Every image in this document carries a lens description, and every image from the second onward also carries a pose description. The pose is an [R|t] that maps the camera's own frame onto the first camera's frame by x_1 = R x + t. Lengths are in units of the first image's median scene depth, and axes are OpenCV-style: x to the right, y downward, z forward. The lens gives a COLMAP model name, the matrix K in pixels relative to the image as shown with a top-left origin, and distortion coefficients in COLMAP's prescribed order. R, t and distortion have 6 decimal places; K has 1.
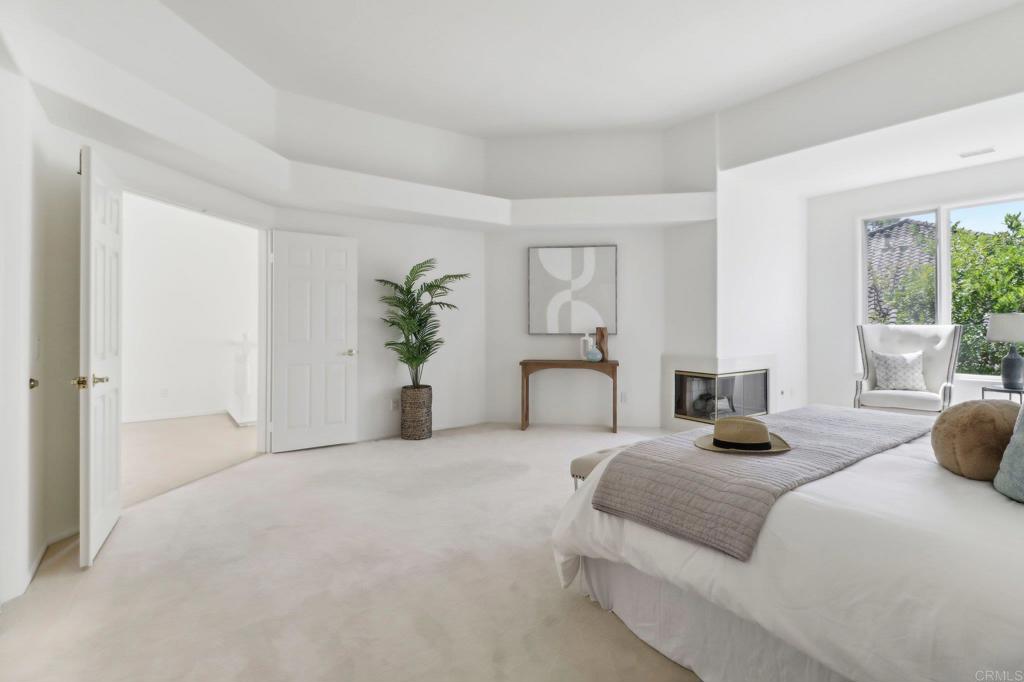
lens RADIAL K [[490.1, 0, 525.1], [0, 490.1, 331.7], [0, 0, 1]] dist [-0.001402, -0.006936]
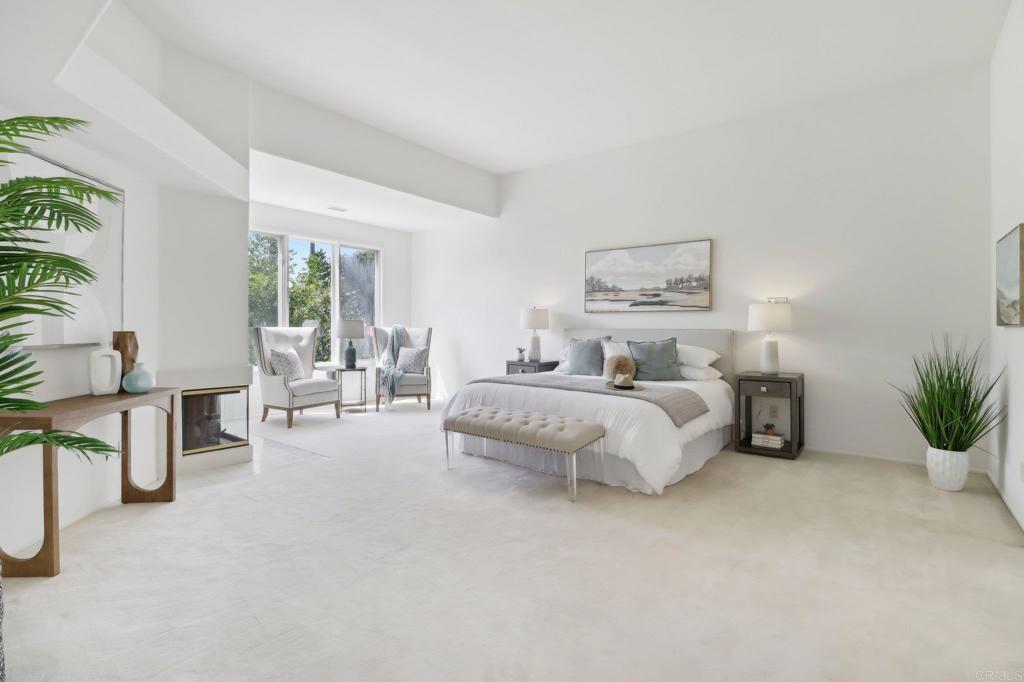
lens RADIAL K [[489.2, 0, 512.5], [0, 489.2, 337.4], [0, 0, 1]] dist [0.017056, -0.025051]
pose [[-0.255534, -0.019627, 0.966601, -0.528361], [0.009580, 0.999693, 0.022831, -0.010864], [-0.966753, 0.015094, -0.255268, 0.740641]]
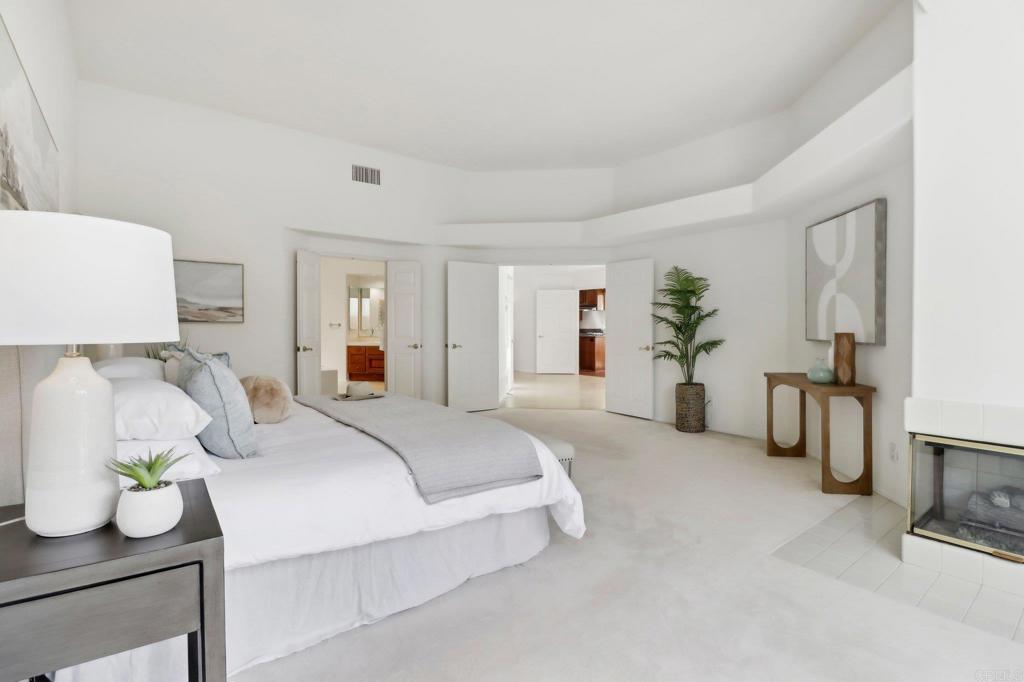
lens RADIAL K [[490.1, 0, 525.1], [0, 490.1, 331.7], [0, 0, 1]] dist [-0.001402, -0.006936]
pose [[0.045197, 0.011394, -0.998913, 0.827368], [-0.013388, 0.999852, 0.010799, -0.011601], [0.998888, 0.012885, 0.045343, 0.562781]]
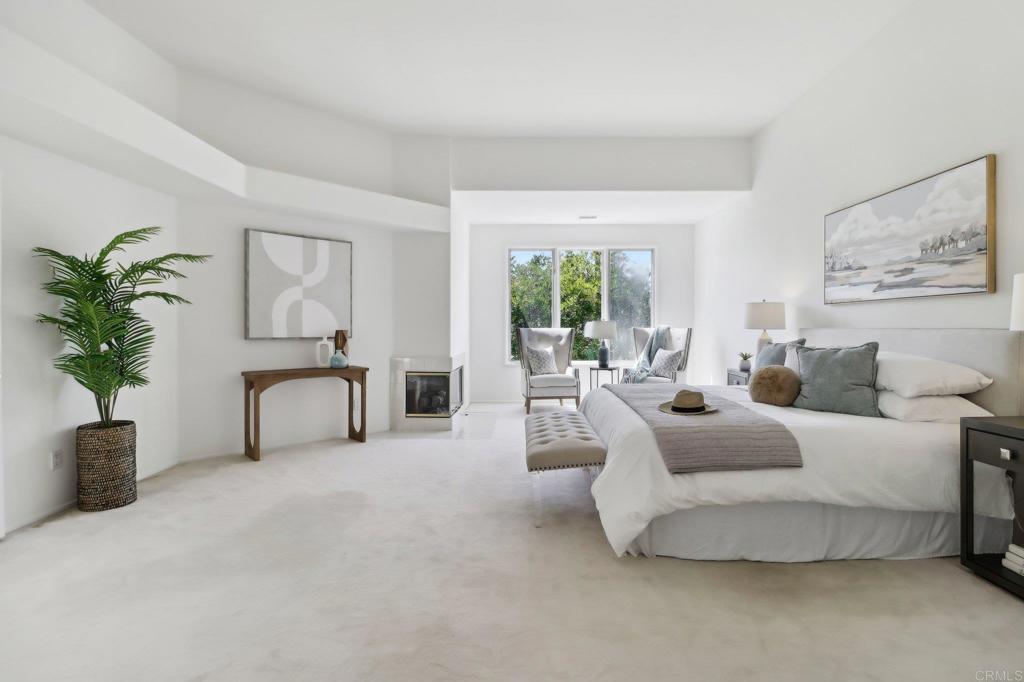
lens RADIAL K [[489.2, 0, 512.5], [0, 489.2, 337.4], [0, 0, 1]] dist [0.017056, -0.025051]
pose [[0.614036, -0.012625, 0.789177, -0.384853], [0.009178, 0.999919, 0.008855, -0.000623], [-0.789225, 0.001806, 0.614102, 0.193469]]
